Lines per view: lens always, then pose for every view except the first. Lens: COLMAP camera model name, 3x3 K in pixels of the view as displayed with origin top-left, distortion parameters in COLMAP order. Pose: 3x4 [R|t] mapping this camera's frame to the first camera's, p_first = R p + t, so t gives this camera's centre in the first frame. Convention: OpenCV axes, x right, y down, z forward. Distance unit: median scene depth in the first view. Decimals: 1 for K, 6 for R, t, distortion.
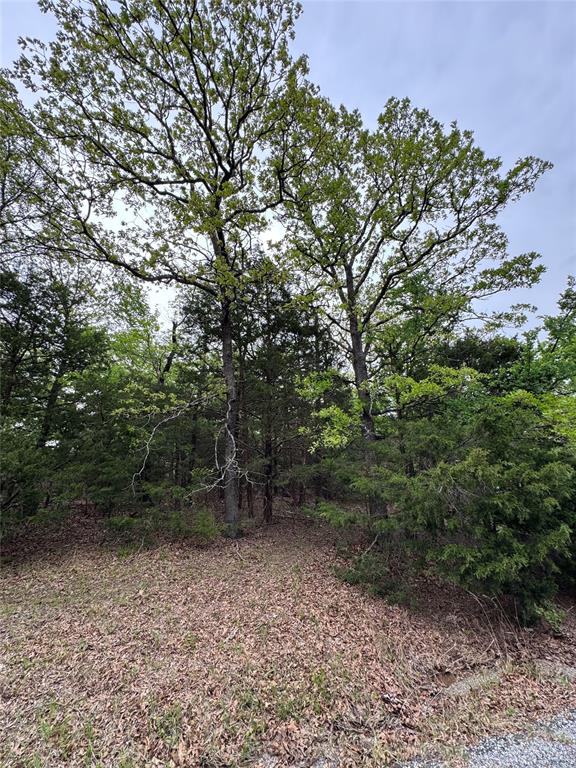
lens RADIAL K [[306.5, 0, 288.8], [0, 306.5, 384.5], [0, 0, 1]] dist [0.002027, 0.001264]
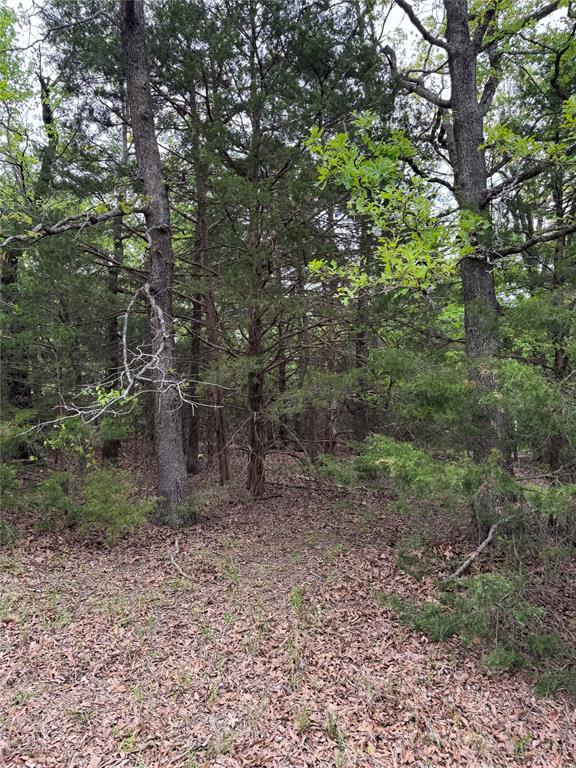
lens RADIAL K [[543.3, 0, 286.8], [0, 543.3, 392.1], [0, 0, 1]] dist [0.020754, -0.027514]
pose [[0.998623, -0.003836, -0.052311, 0.043960], [0.015846, 0.972782, 0.231178, 0.141193], [0.050001, -0.231688, 0.971504, 0.315957]]
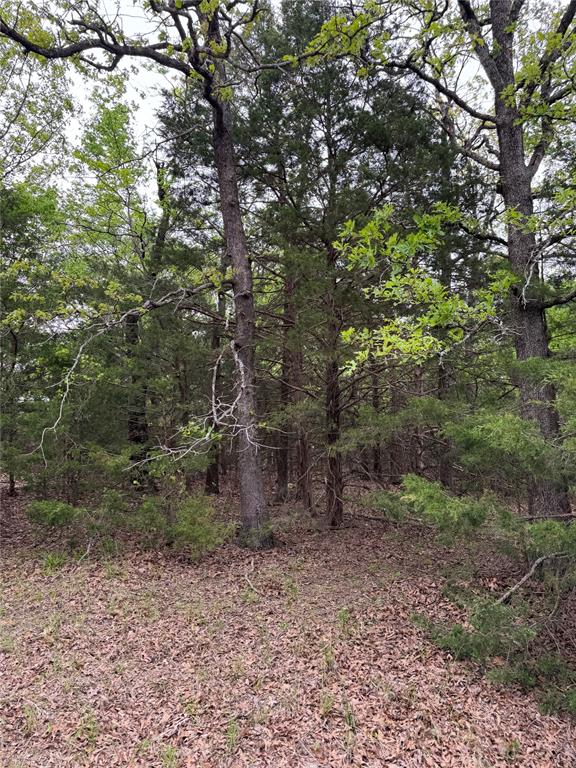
lens RADIAL K [[543.3, 0, 283.5], [0, 543.3, 382.4], [0, 0, 1]] dist [0.020754, -0.027514]
pose [[0.967036, -0.022789, -0.253617, 0.149317], [0.063333, 0.986215, 0.152867, 0.087771], [0.246637, -0.163890, 0.955149, 0.189166]]
